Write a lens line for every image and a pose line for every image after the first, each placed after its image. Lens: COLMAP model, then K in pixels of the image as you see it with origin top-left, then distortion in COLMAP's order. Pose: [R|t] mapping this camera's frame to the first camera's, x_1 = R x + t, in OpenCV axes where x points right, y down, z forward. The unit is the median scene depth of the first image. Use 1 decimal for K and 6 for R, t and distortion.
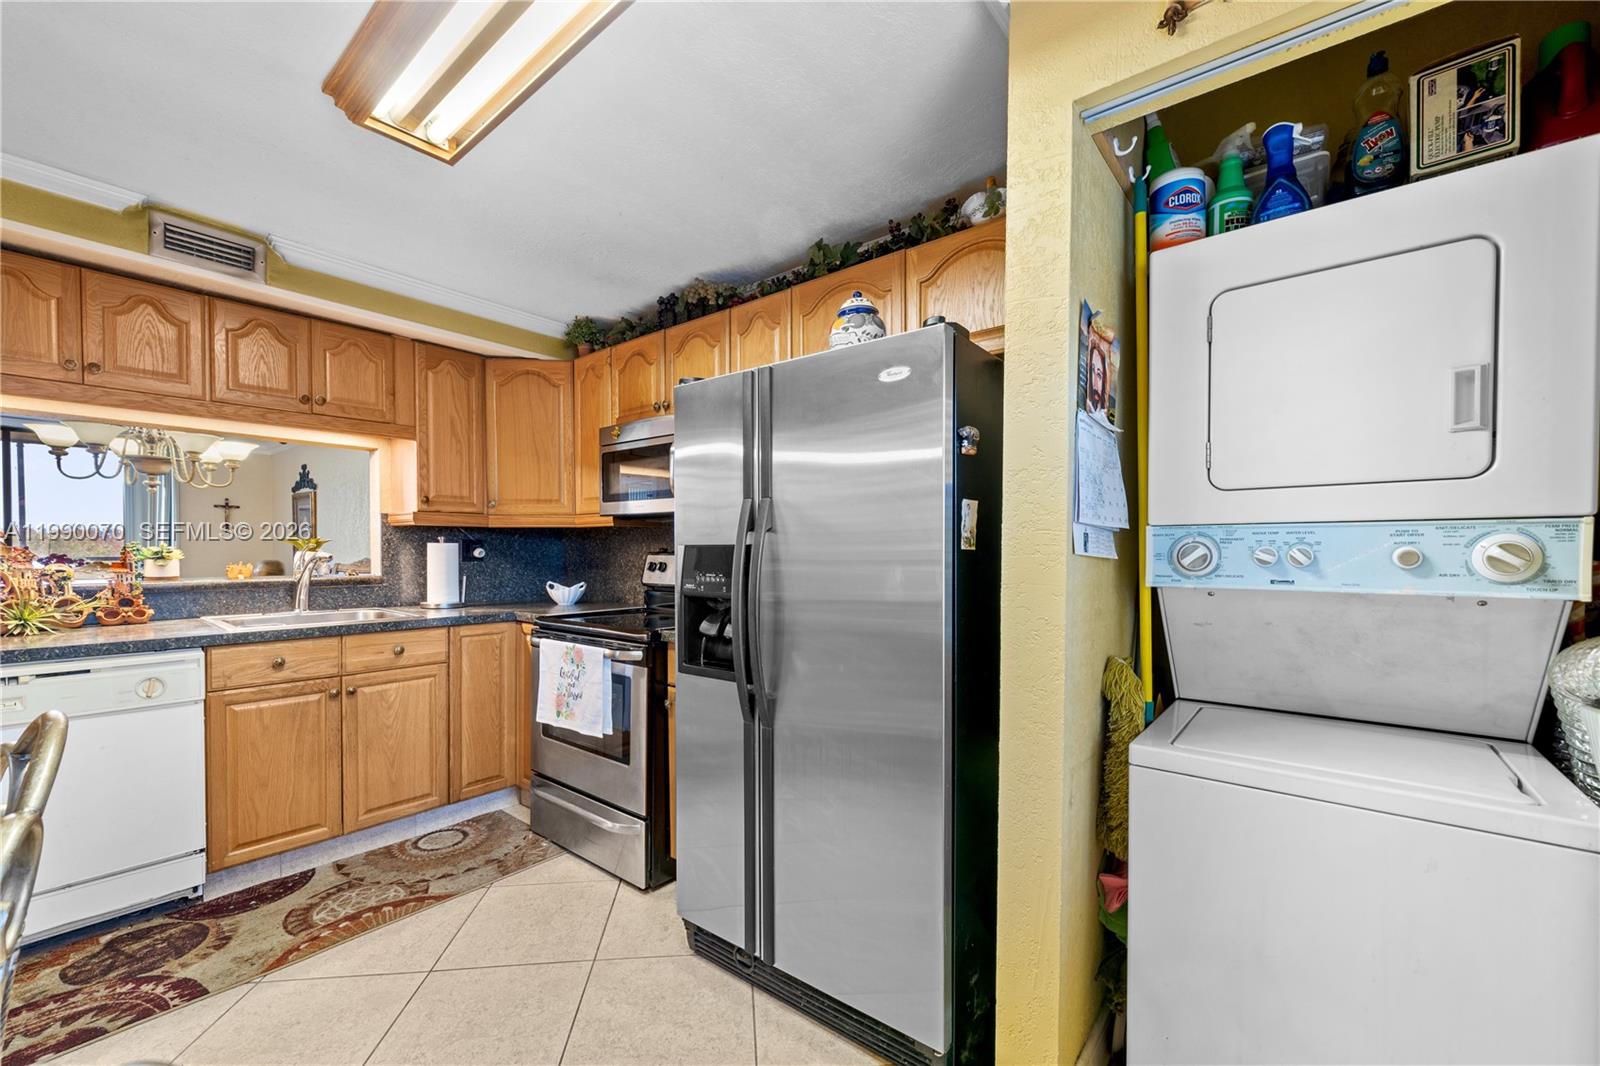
lens RADIAL K [[656.4, 0, 798.7], [0, 656.4, 561.1], [0, 0, 1]] dist [0.000379, -0.000308]
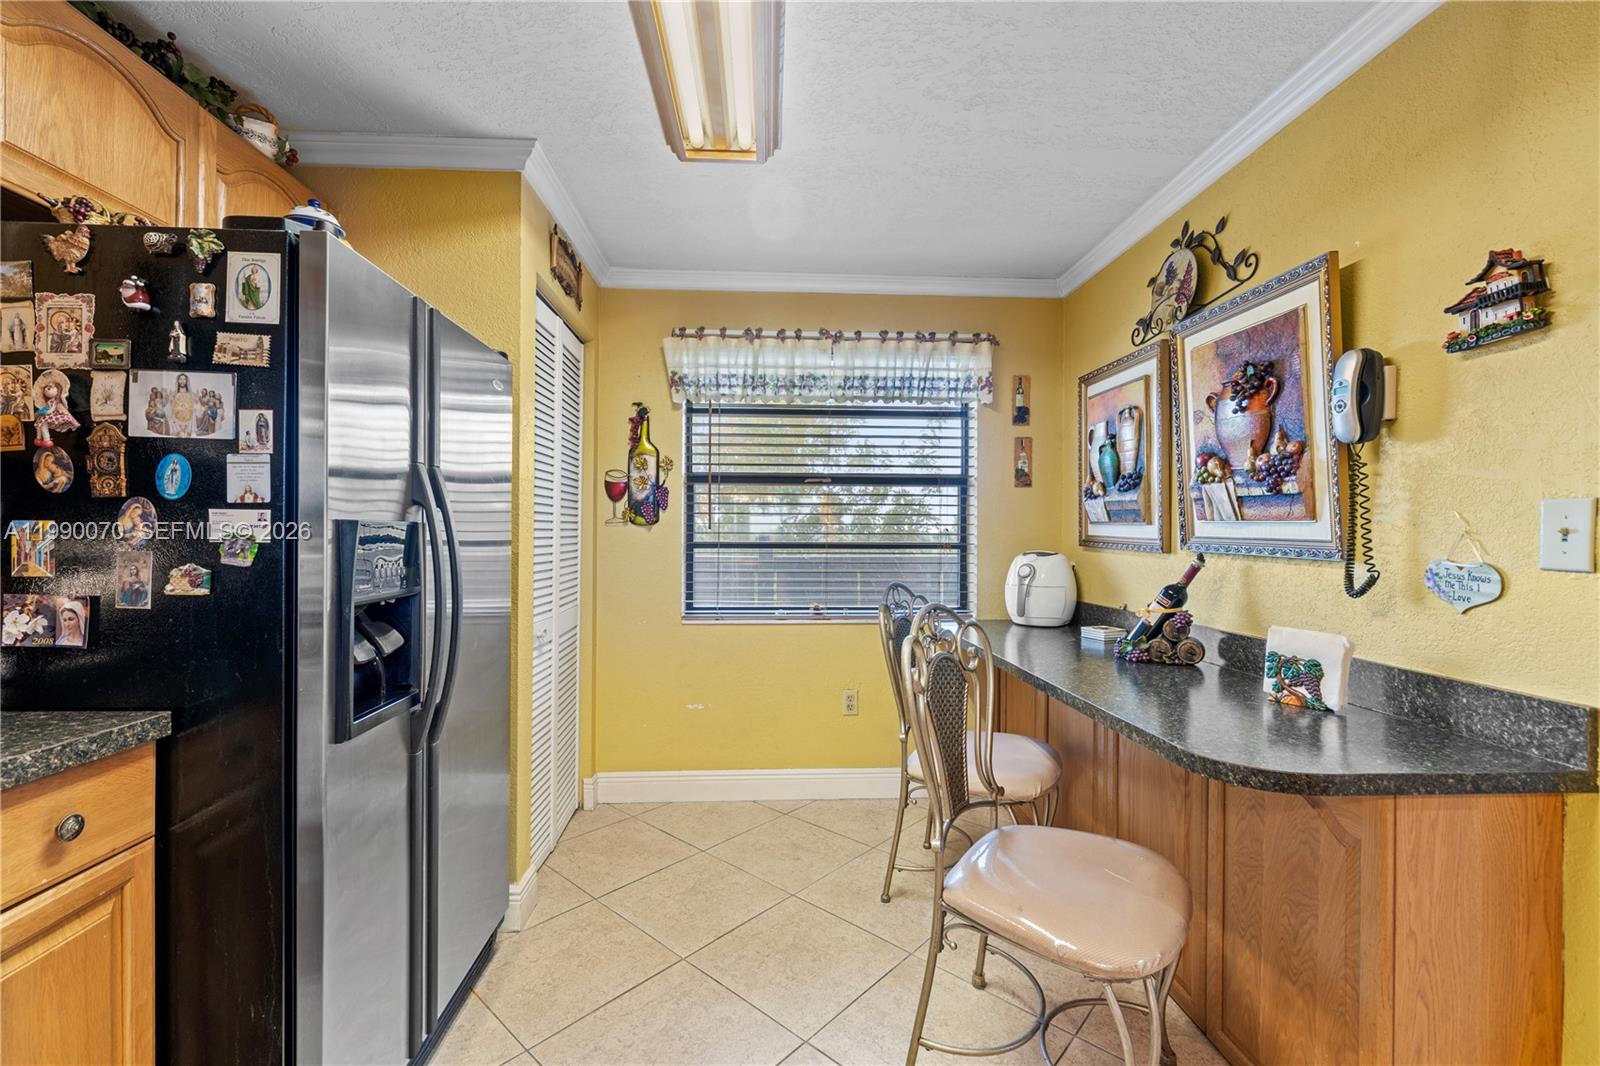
lens RADIAL K [[674.3, 0, 792.2], [0, 674.3, 536.9], [0, 0, 1]] dist [0.002115, -0.001387]
pose [[-0.667039, -0.008652, 0.744972, -0.683185], [0.006413, 0.999829, 0.017353, -0.013463], [-0.744995, 0.016353, -0.666870, 0.855082]]
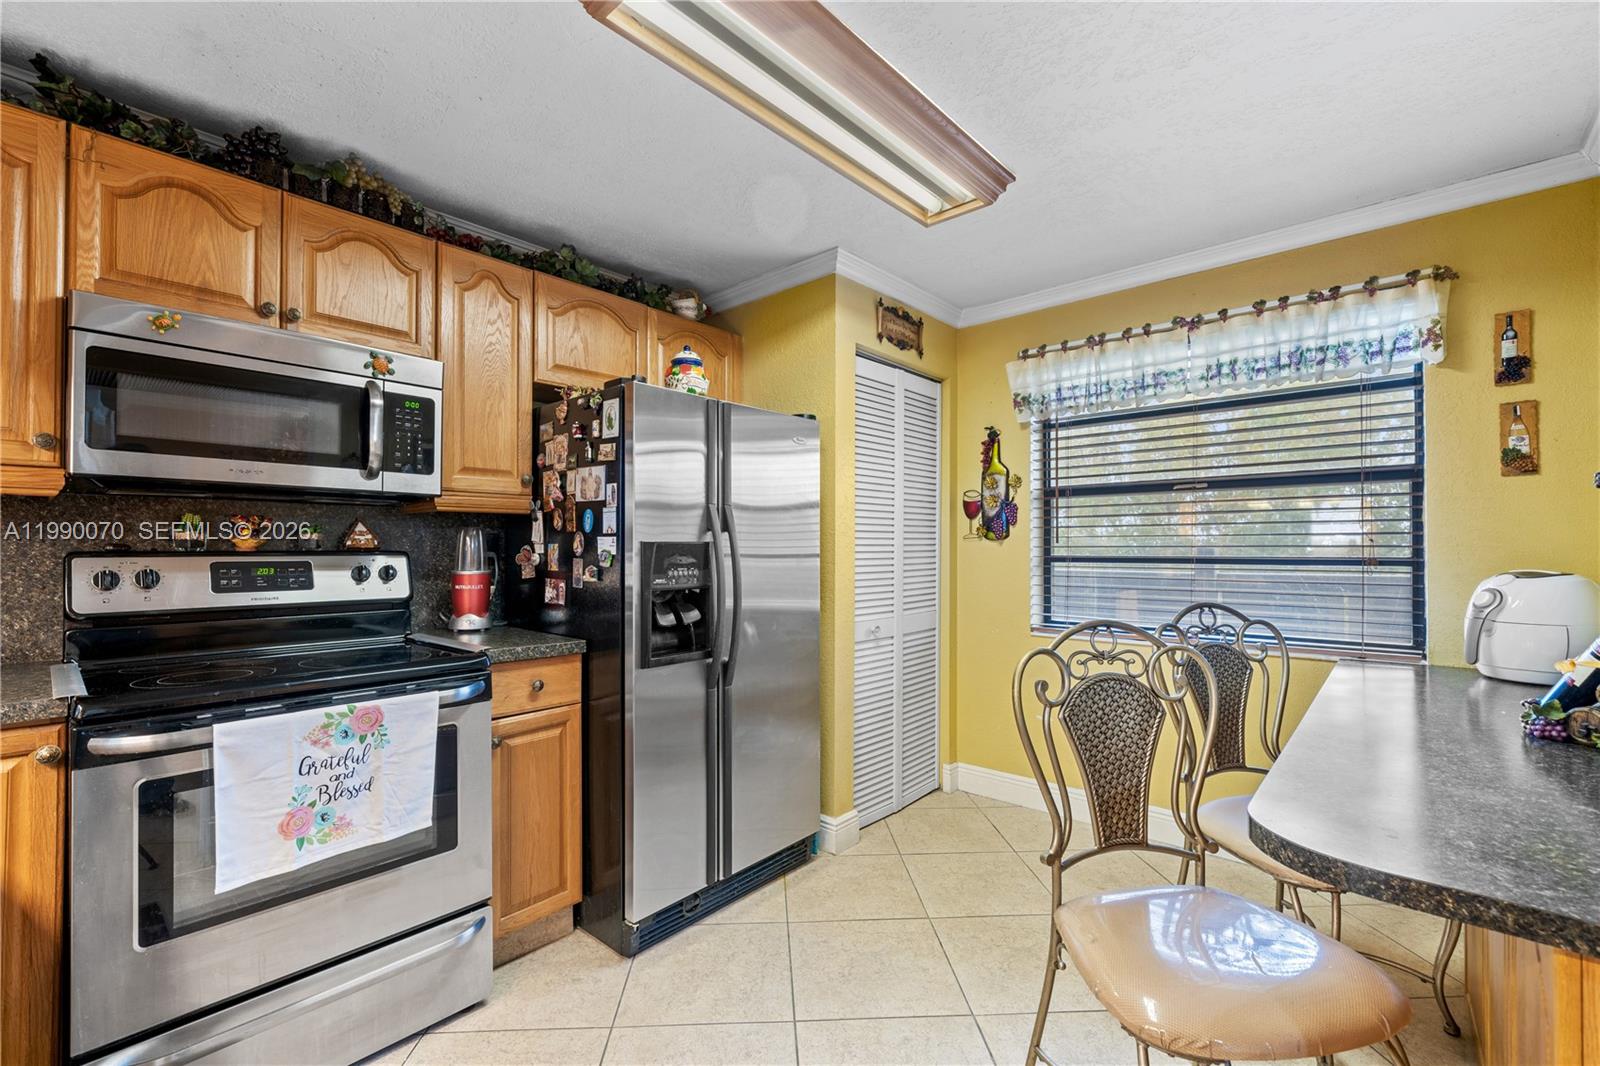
lens RADIAL K [[674.3, 0, 790.8], [0, 674.3, 543.0], [0, 0, 1]] dist [0.002115, -0.001387]
pose [[0.049968, 0.004508, 0.998741, -0.930236], [0.019202, 0.999801, -0.005473, -0.009710], [-0.998566, 0.019452, 0.049871, 0.564158]]
